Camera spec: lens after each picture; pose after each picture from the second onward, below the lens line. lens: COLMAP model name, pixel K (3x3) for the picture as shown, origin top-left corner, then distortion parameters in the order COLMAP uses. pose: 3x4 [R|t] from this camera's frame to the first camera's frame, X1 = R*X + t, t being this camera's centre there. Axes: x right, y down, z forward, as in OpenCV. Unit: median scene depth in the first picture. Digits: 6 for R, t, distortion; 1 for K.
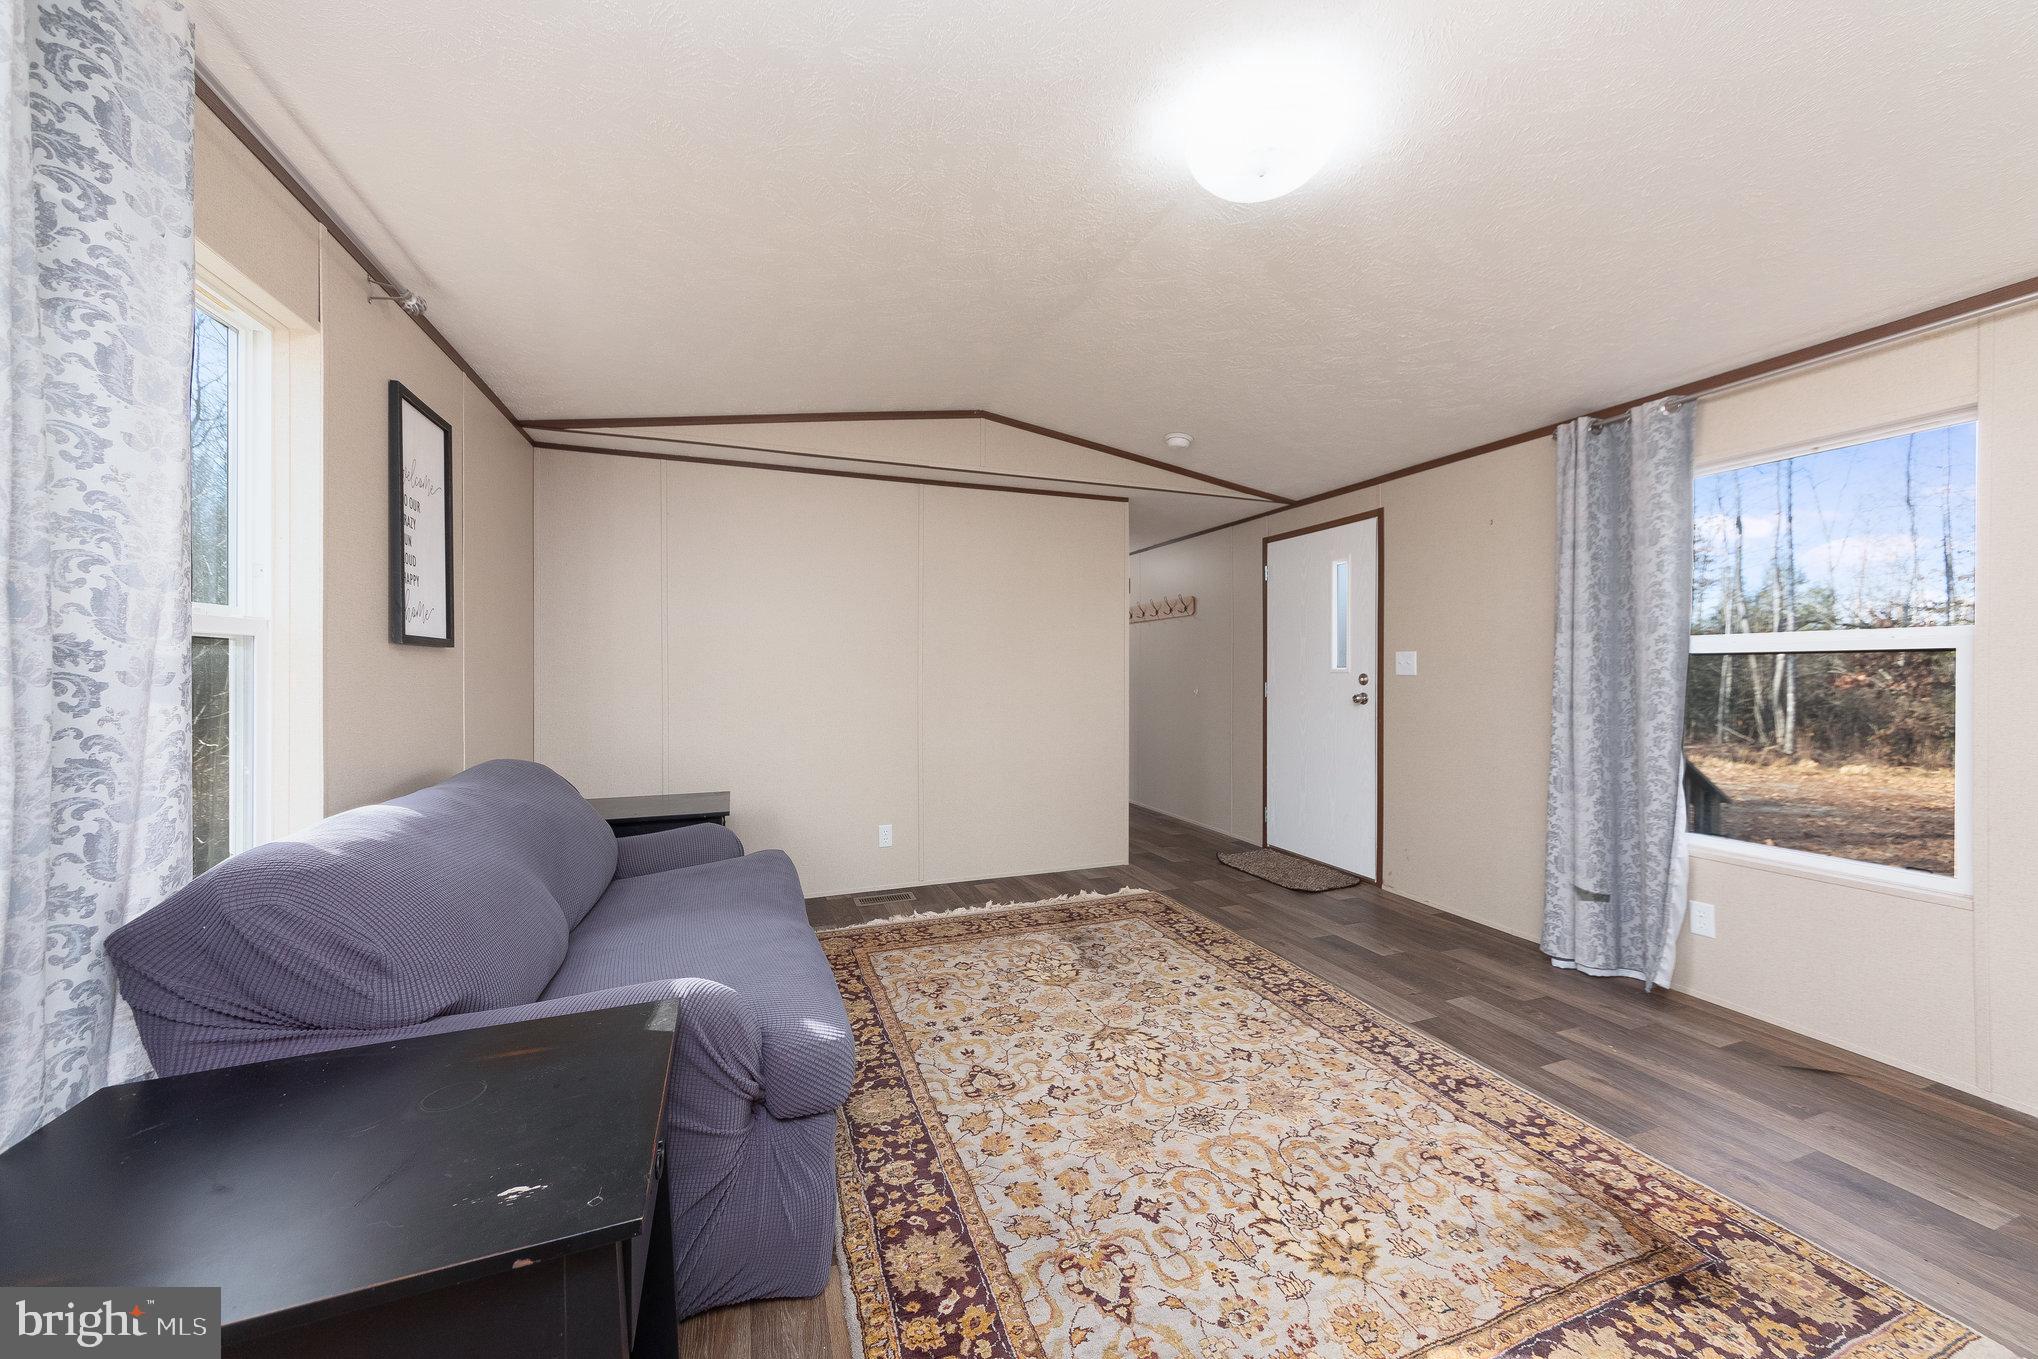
lens RADIAL K [[727.3, 0, 1024.9], [0, 727.3, 675.2], [0, 0, 1]] dist [-0.000274, 0.000180]
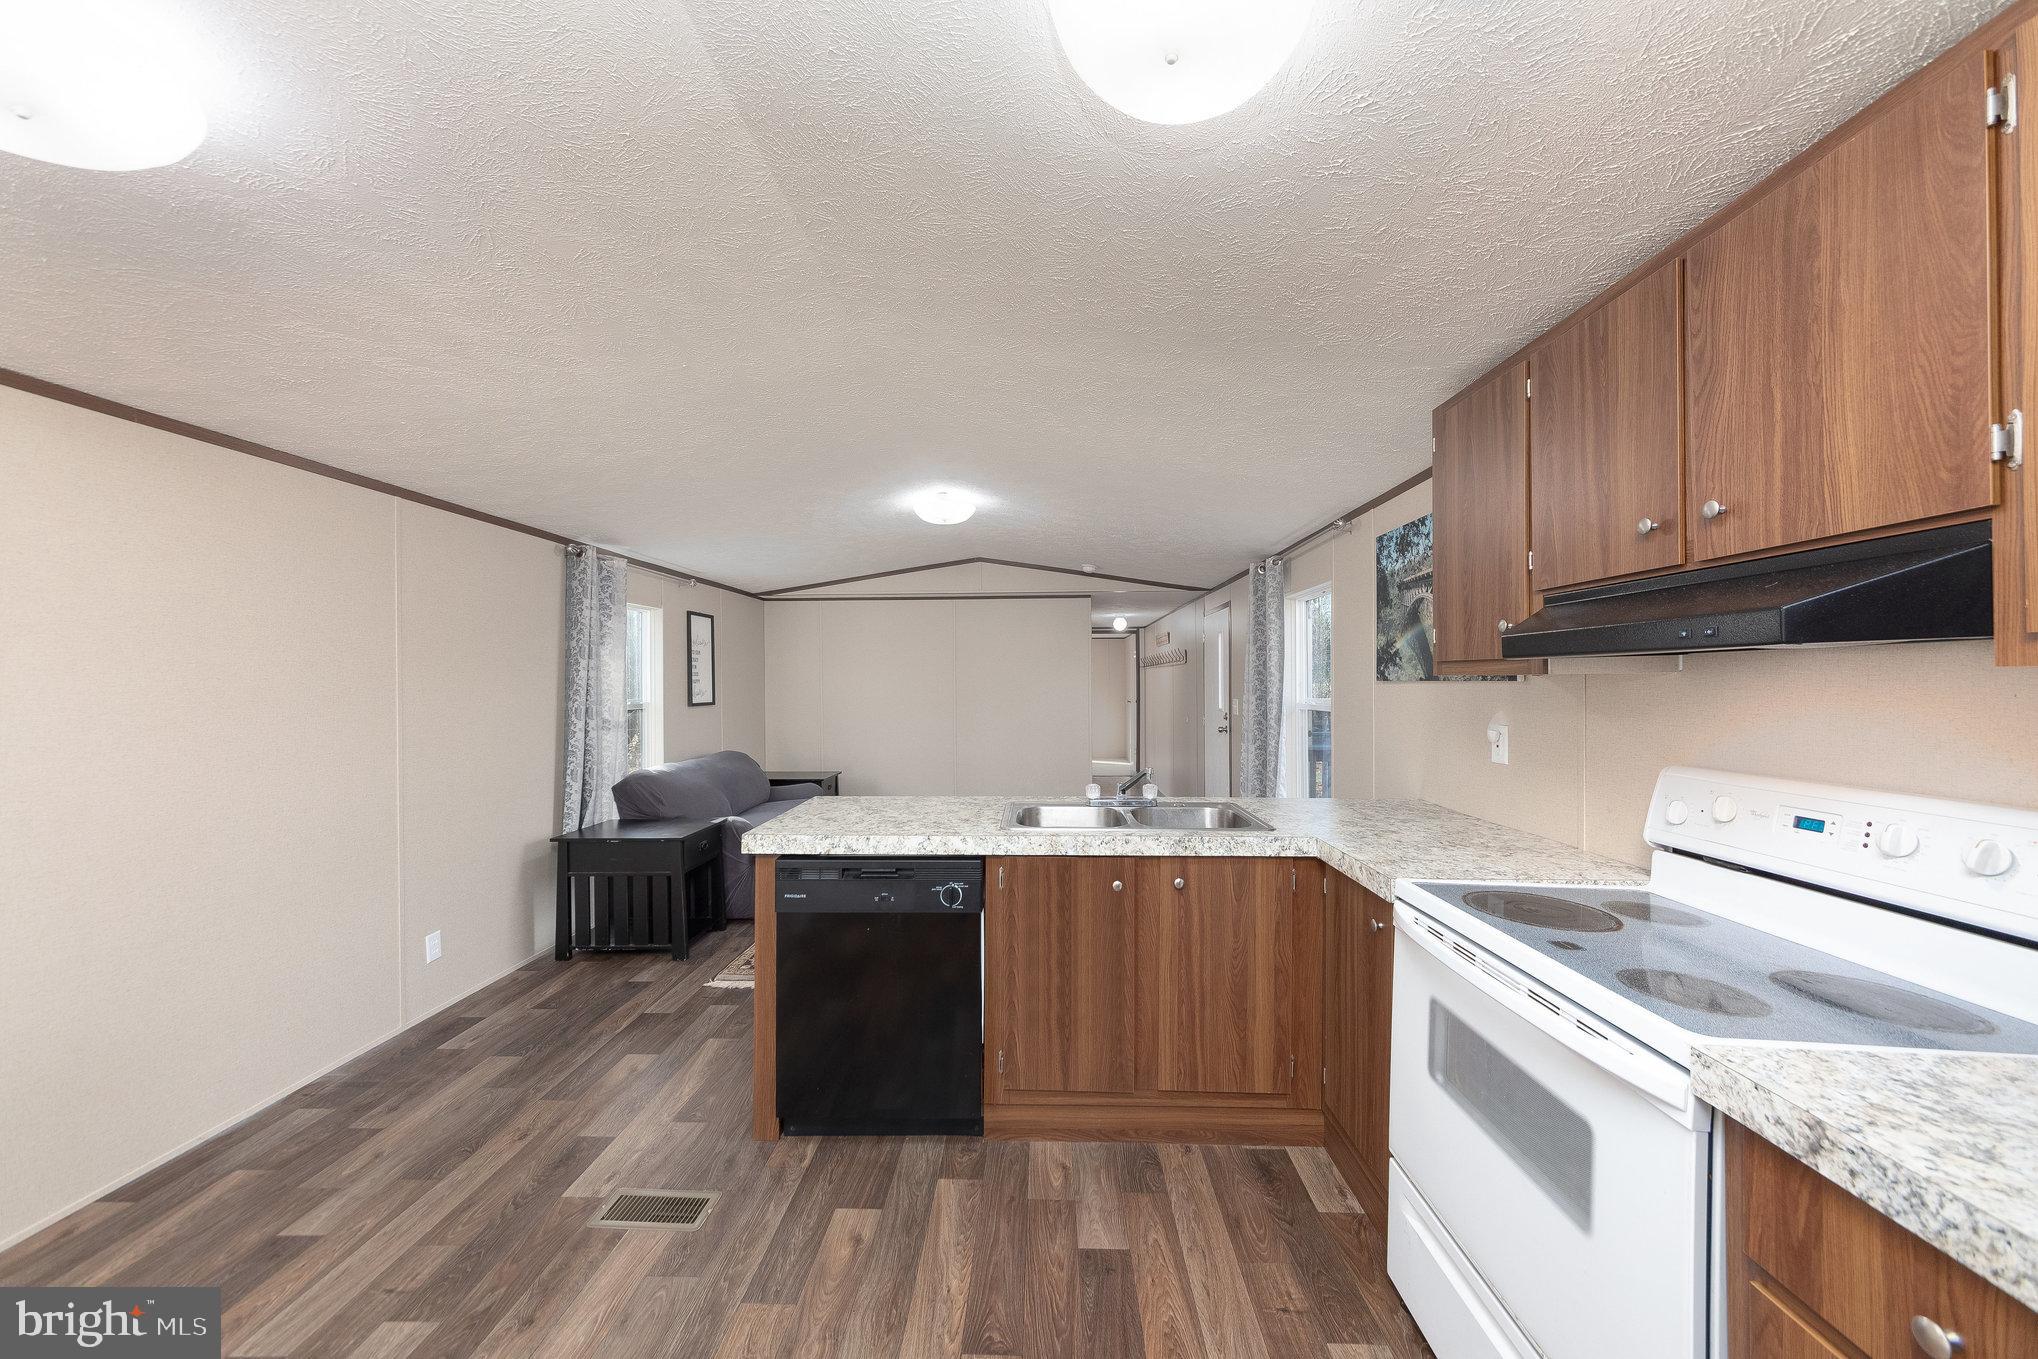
lens RADIAL K [[726.9, 0, 1021.1], [0, 726.9, 684.1], [0, 0, 1]] dist [0.000133, 0.000051]
pose [[0.920396, -0.004981, -0.390955, 1.008348], [0.003927, 0.999986, -0.003494, -0.085296], [0.390967, 0.001680, 0.920403, -0.763569]]
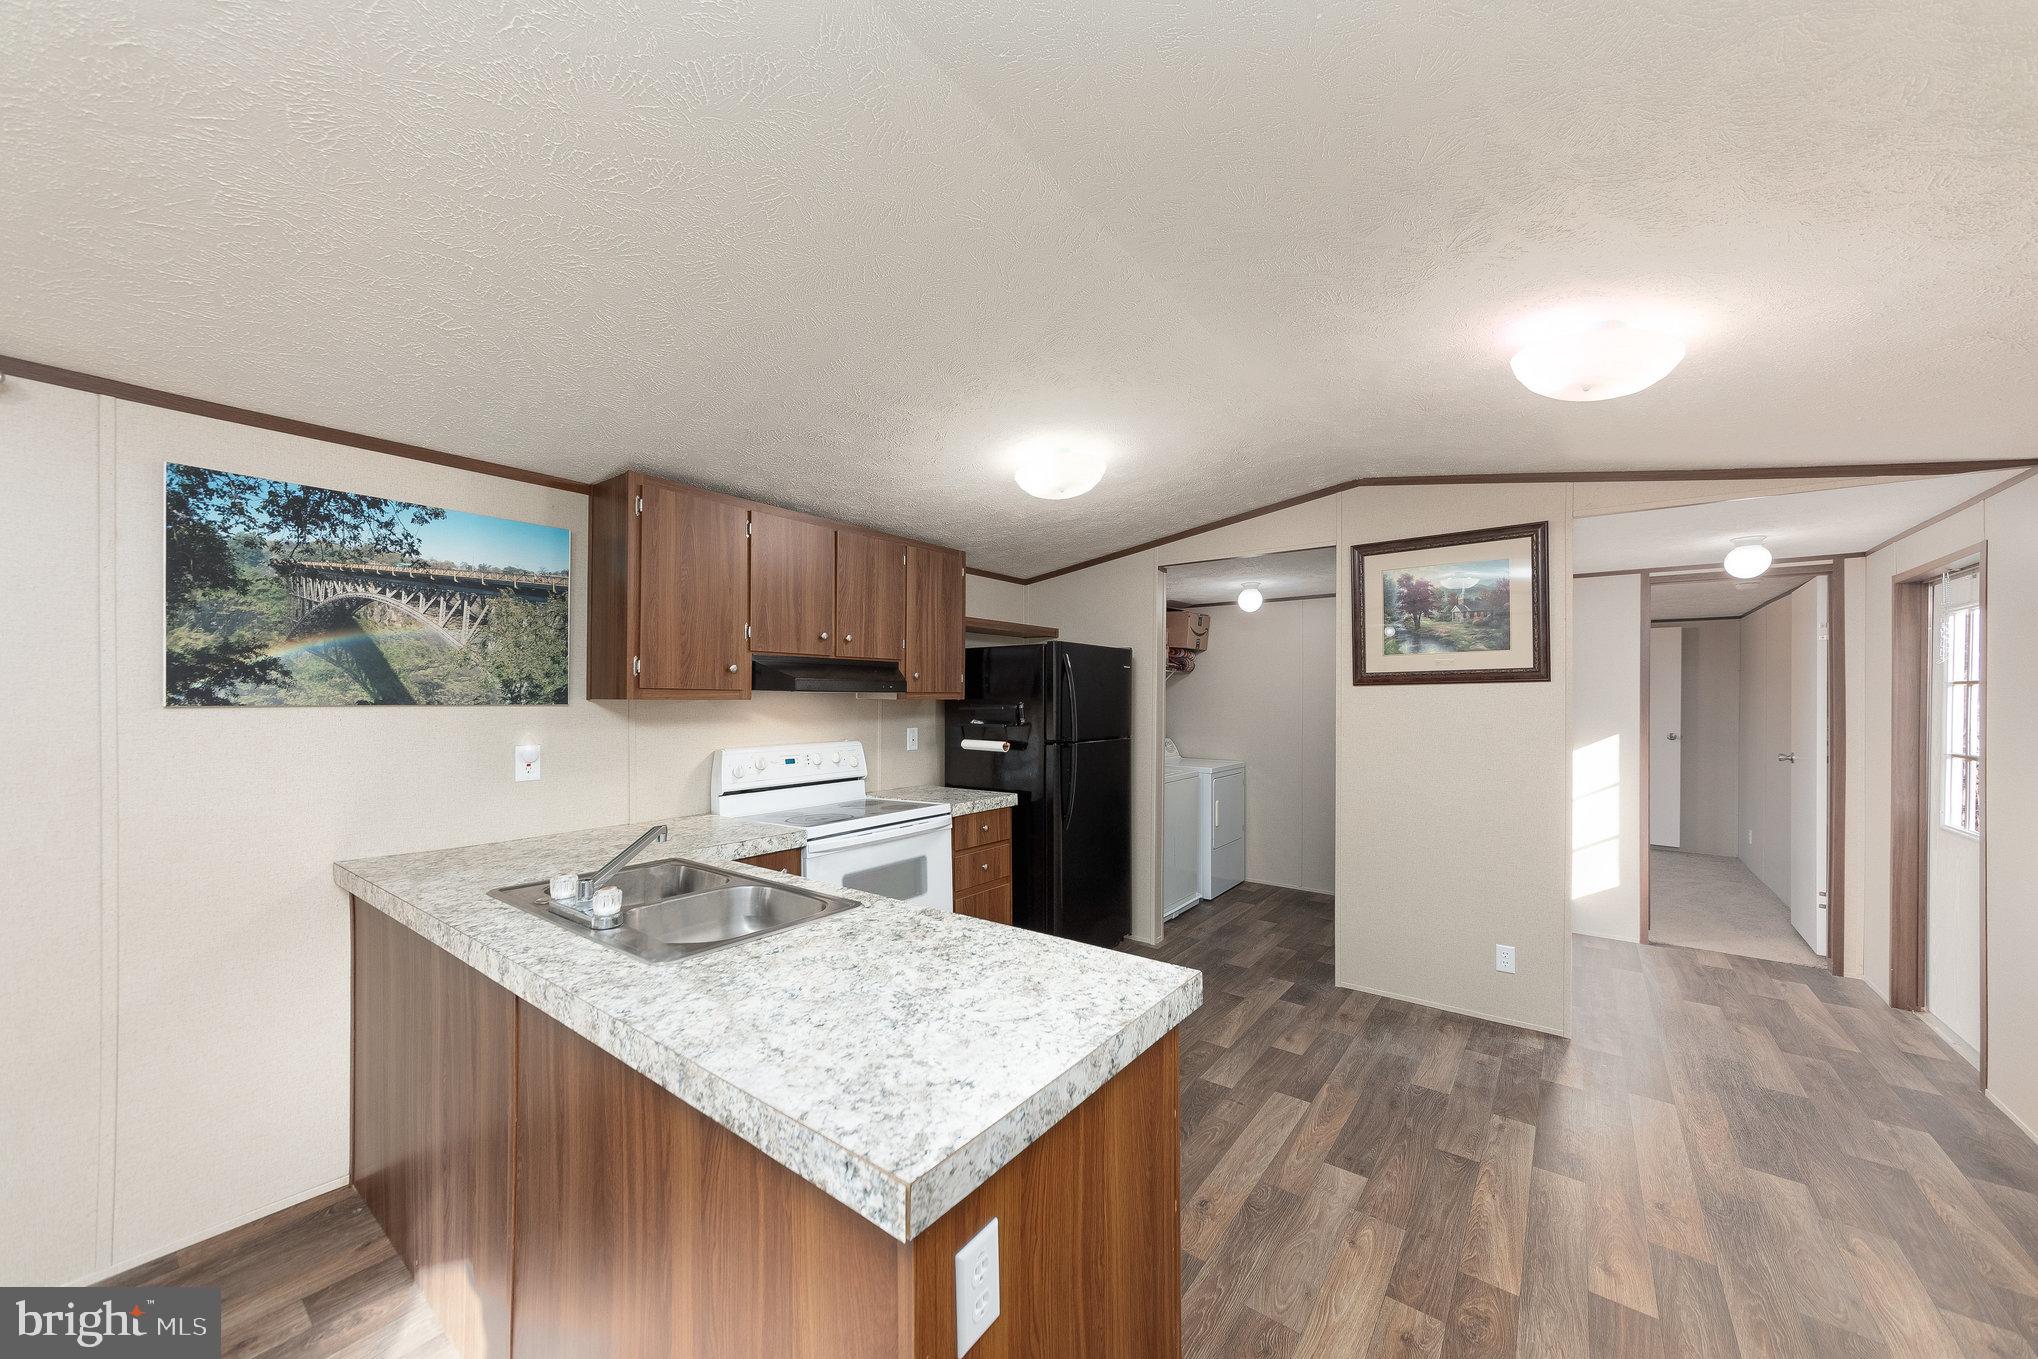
lens RADIAL K [[728.2, 0, 1023.6], [0, 728.2, 697.8], [0, 0, 1]] dist [0.000076, 0.000090]
pose [[-0.524921, -0.003236, 0.851145, 0.024672], [0.001787, 0.999986, 0.004903, -0.102296], [-0.851149, 0.004095, -0.524908, 0.245099]]
